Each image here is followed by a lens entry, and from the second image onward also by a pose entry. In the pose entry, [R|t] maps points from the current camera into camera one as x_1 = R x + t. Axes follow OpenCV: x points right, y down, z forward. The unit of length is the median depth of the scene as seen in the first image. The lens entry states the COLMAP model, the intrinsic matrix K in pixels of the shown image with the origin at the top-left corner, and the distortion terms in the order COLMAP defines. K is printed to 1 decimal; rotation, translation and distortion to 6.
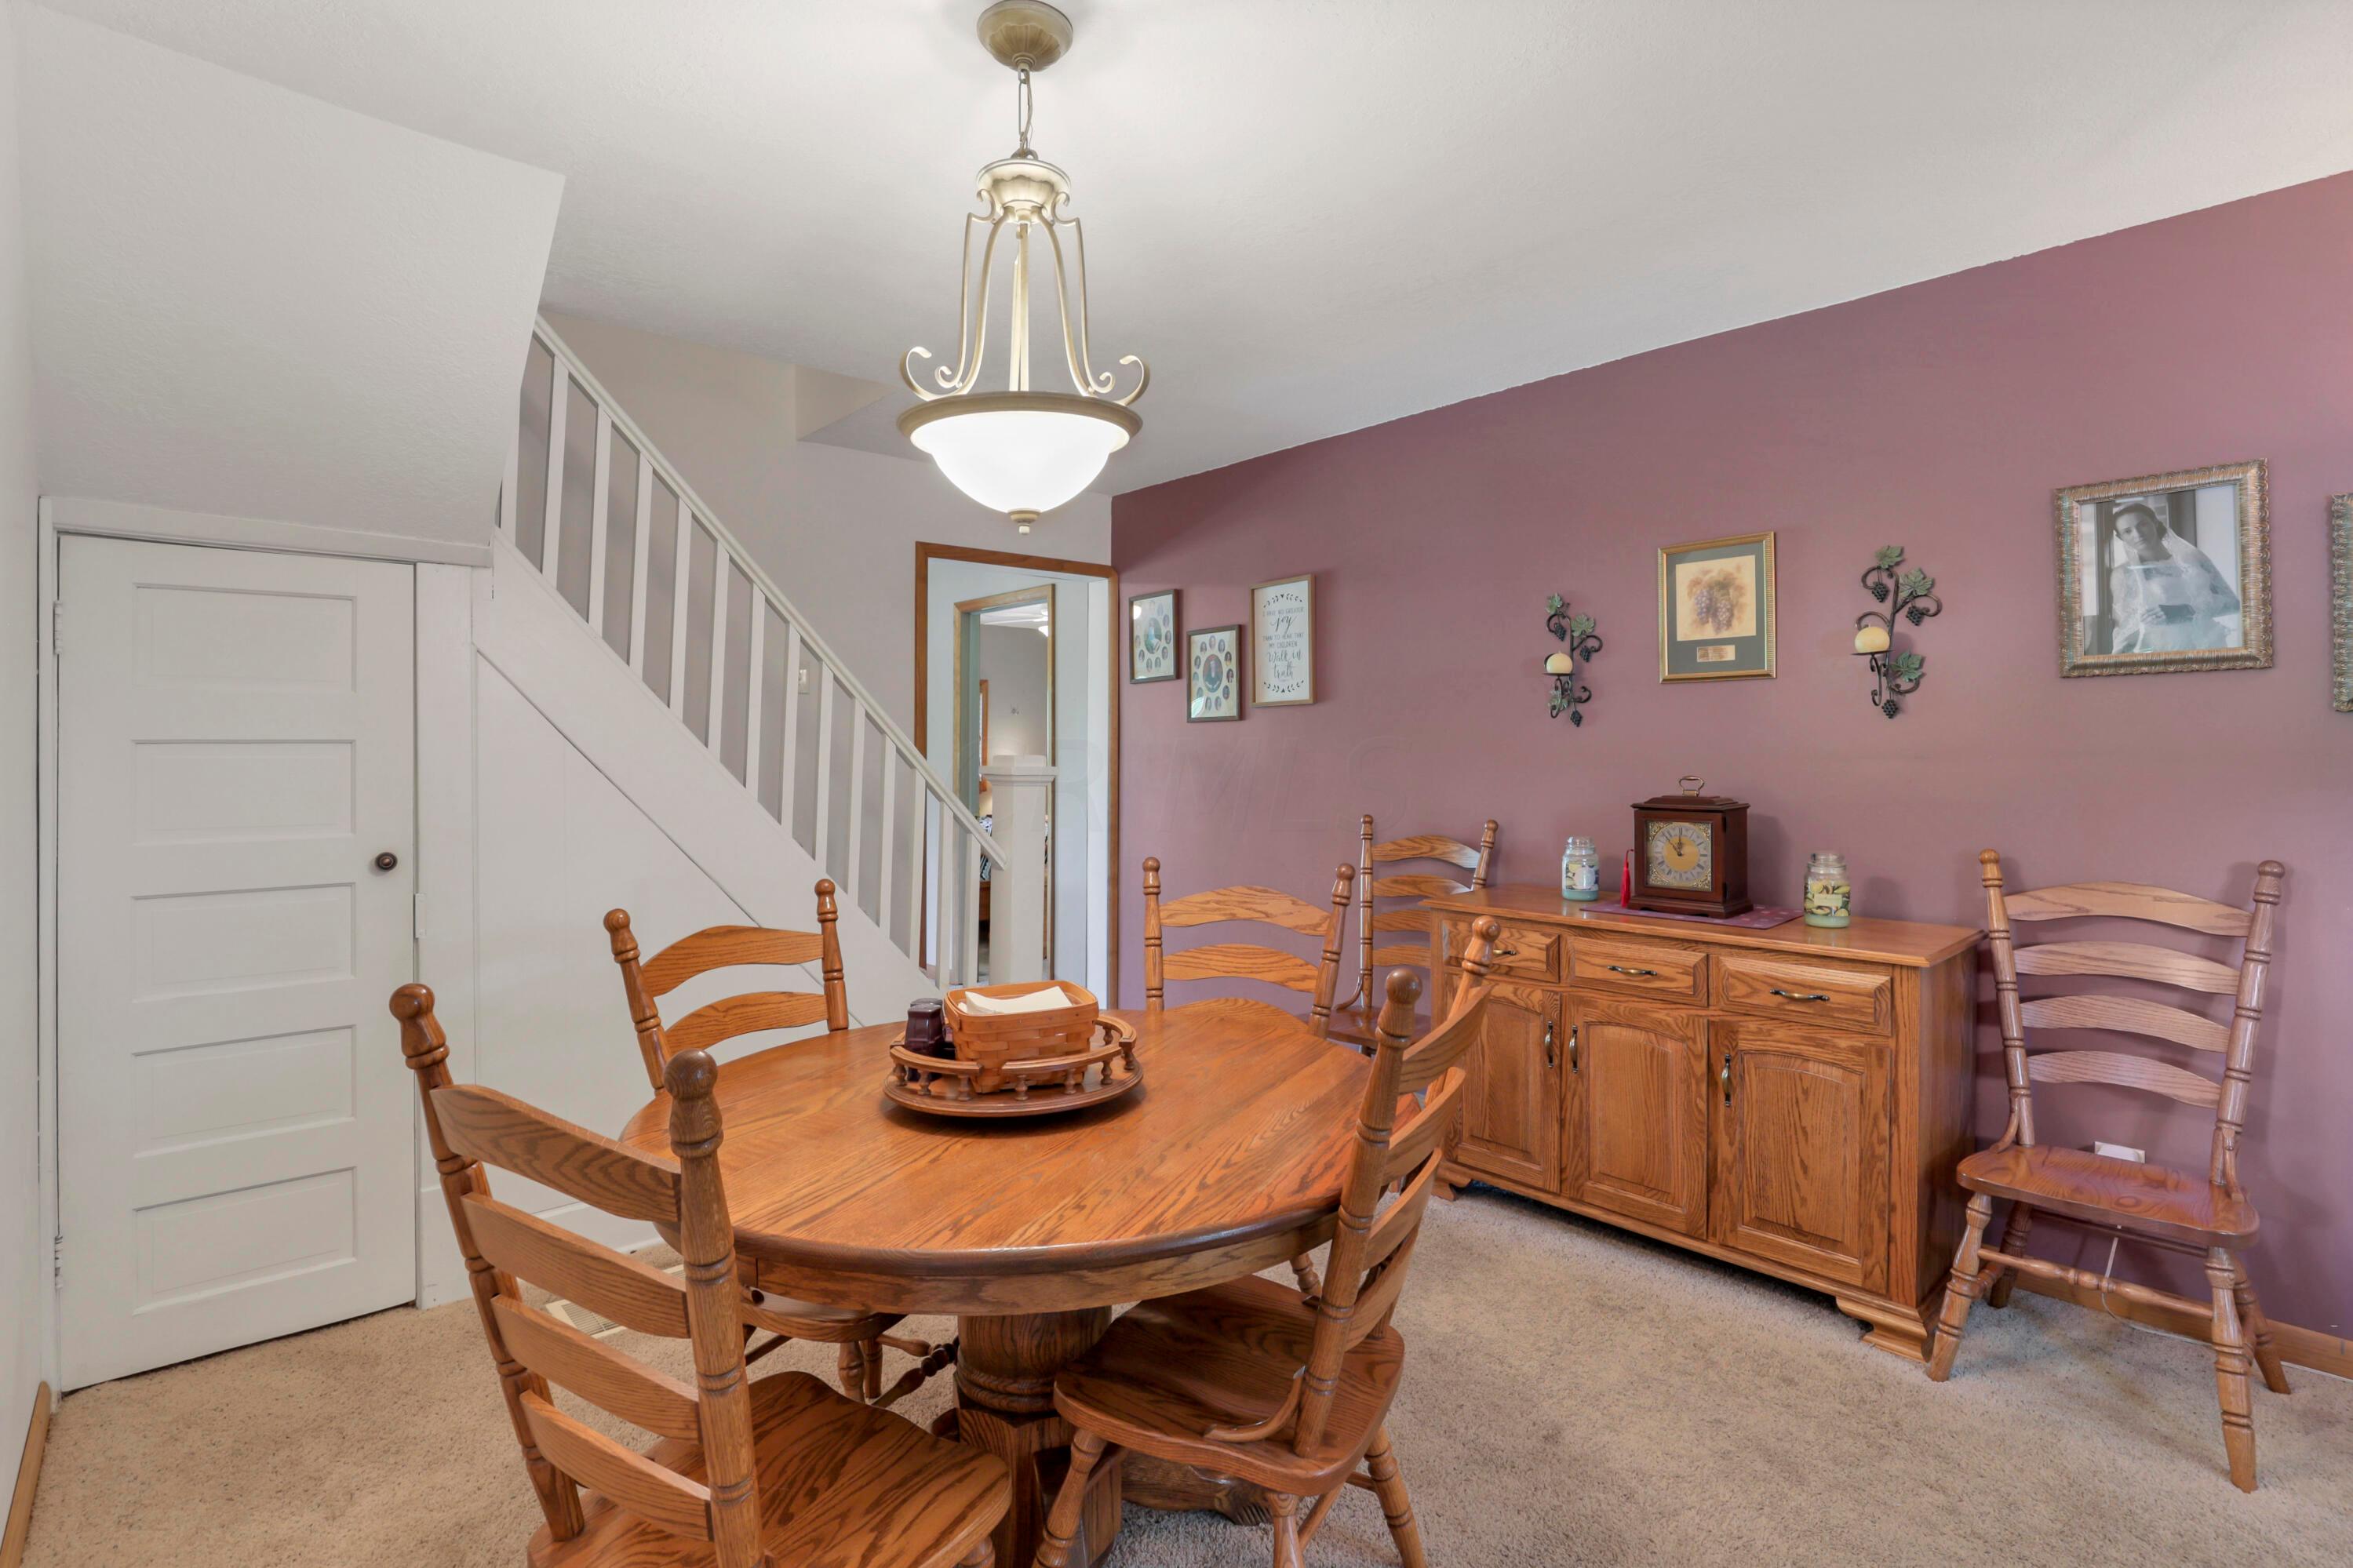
lens RADIAL K [[1146.9, 0, 1182.2], [0, 1146.9, 757.8], [0, 0, 1]] dist [0.001682, -0.000084]
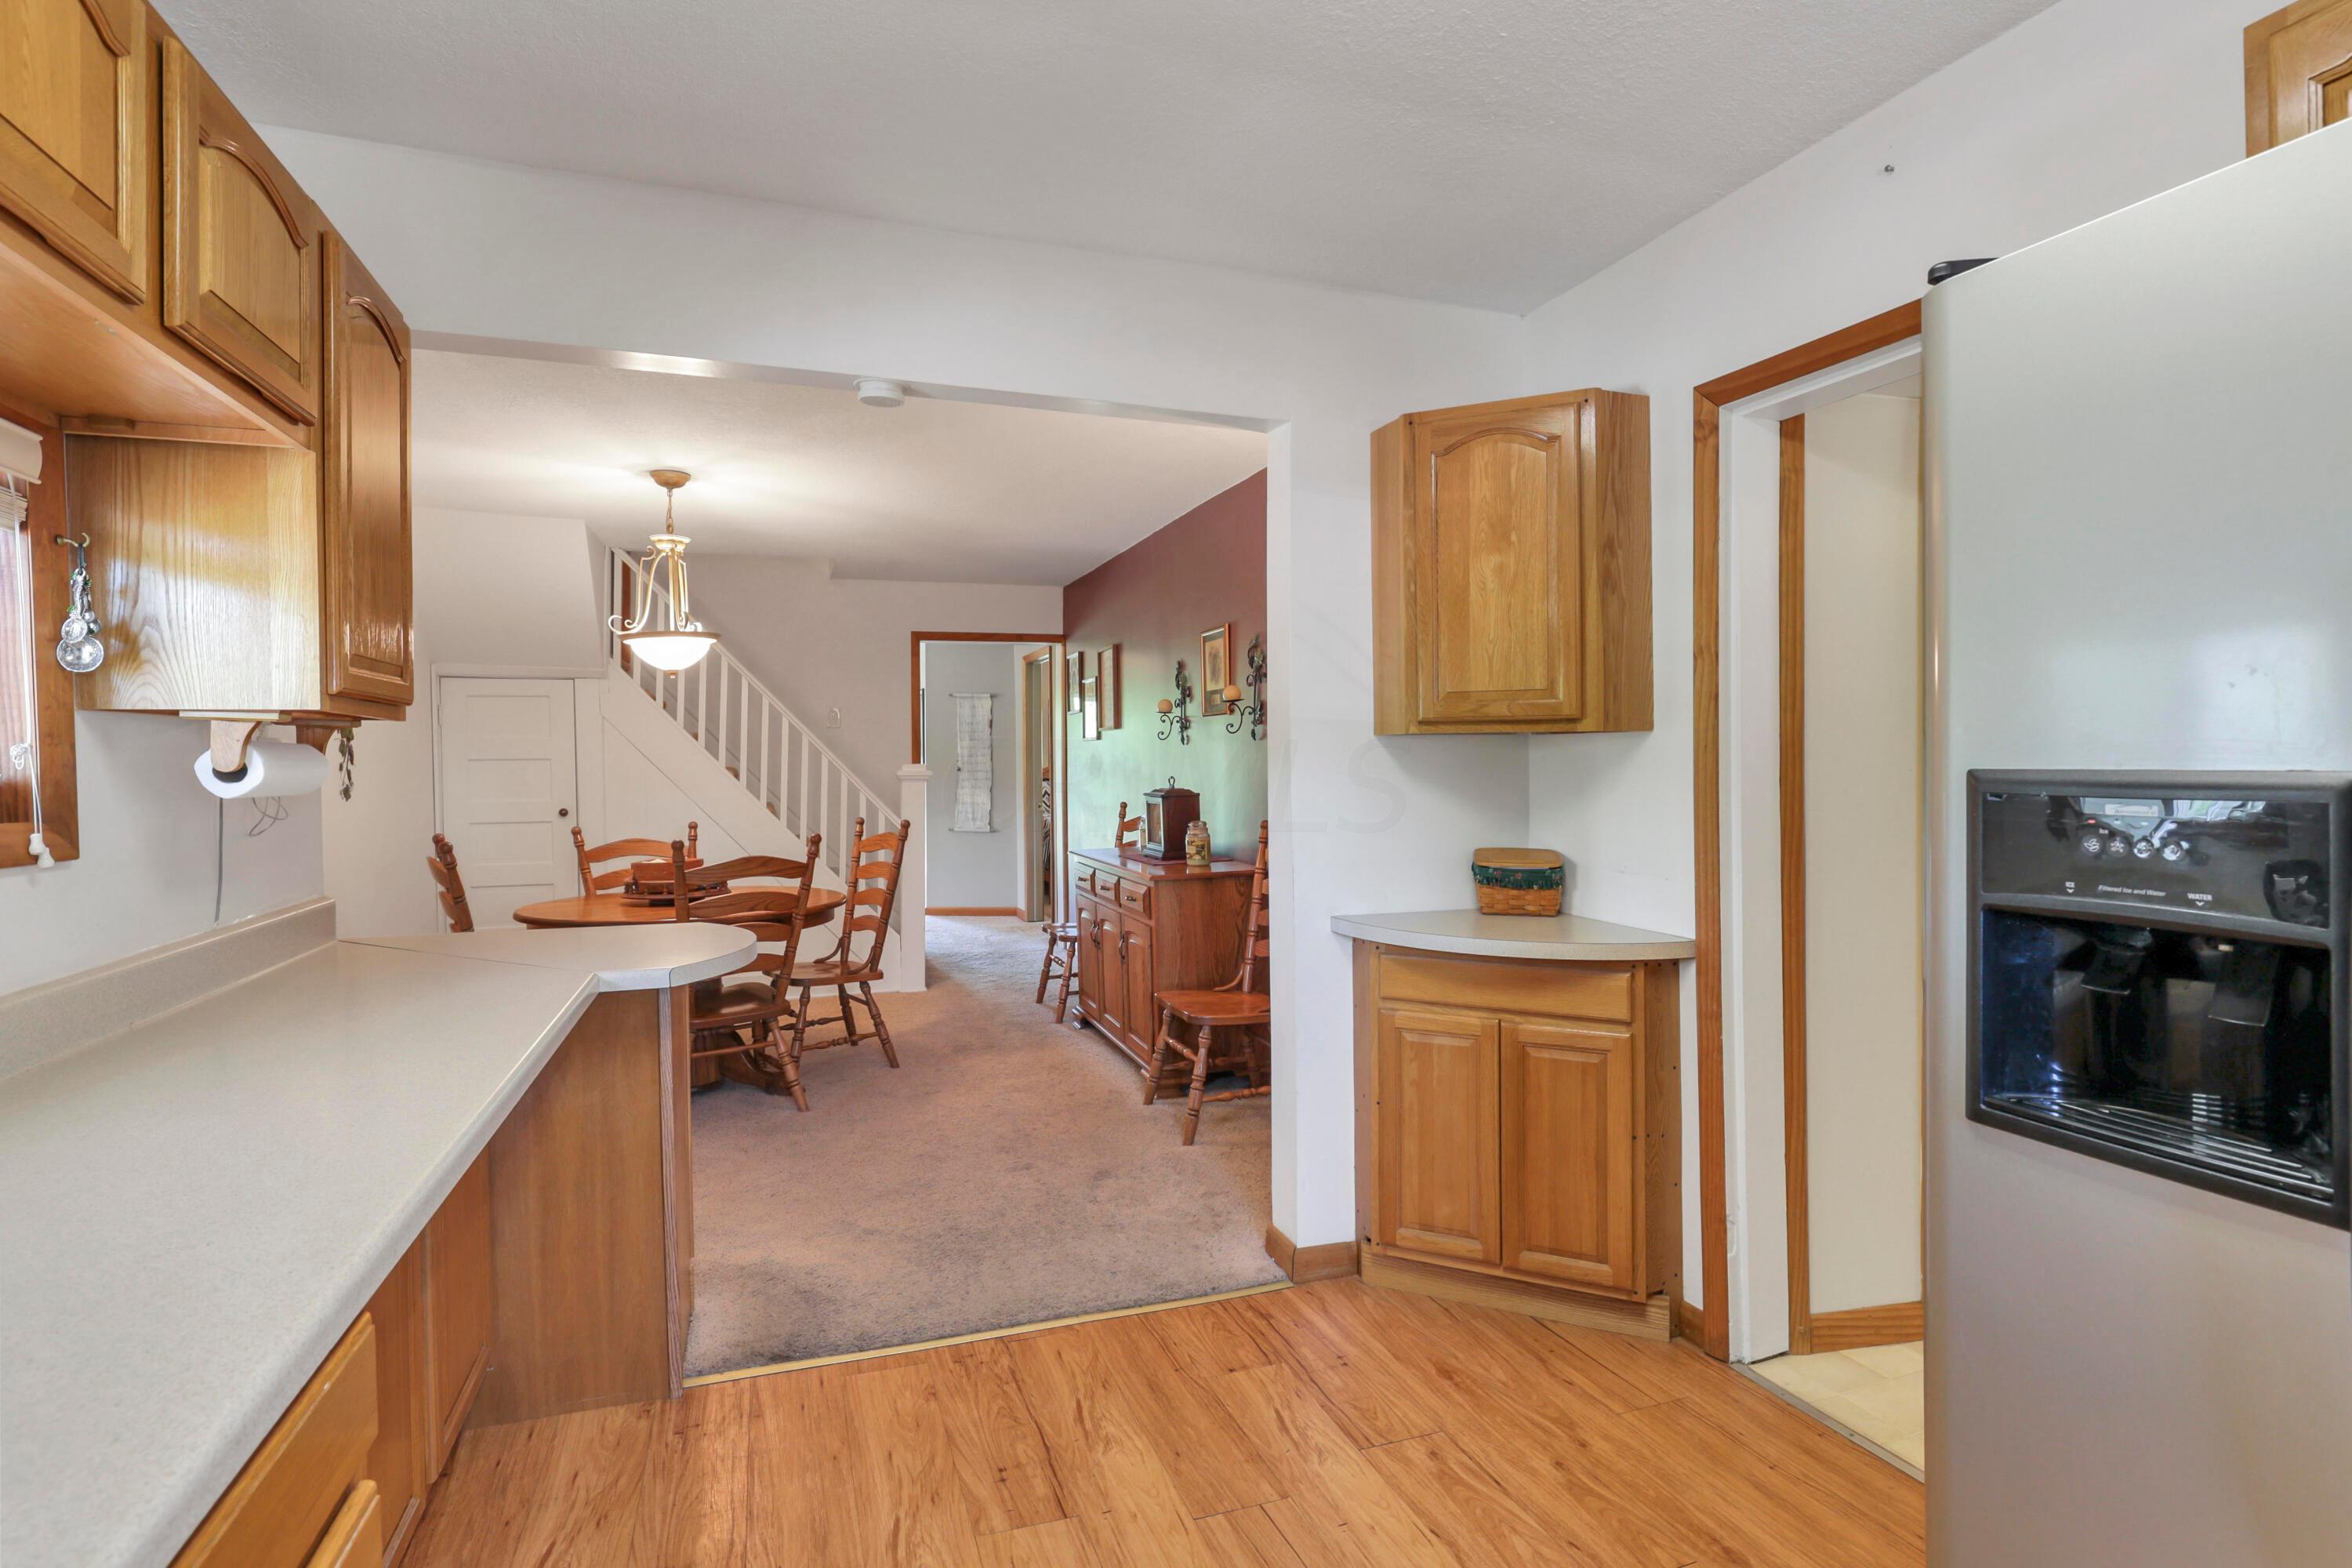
lens RADIAL K [[1146.5, 0, 1181.7], [0, 1146.5, 757.8], [0, 0, 1]] dist [0.001682, -0.000084]
pose [[0.925085, -0.003101, -0.379747, 0.952257], [0.002627, 0.999995, -0.001766, -0.007213], [0.379750, 0.000636, 0.925089, -0.459027]]
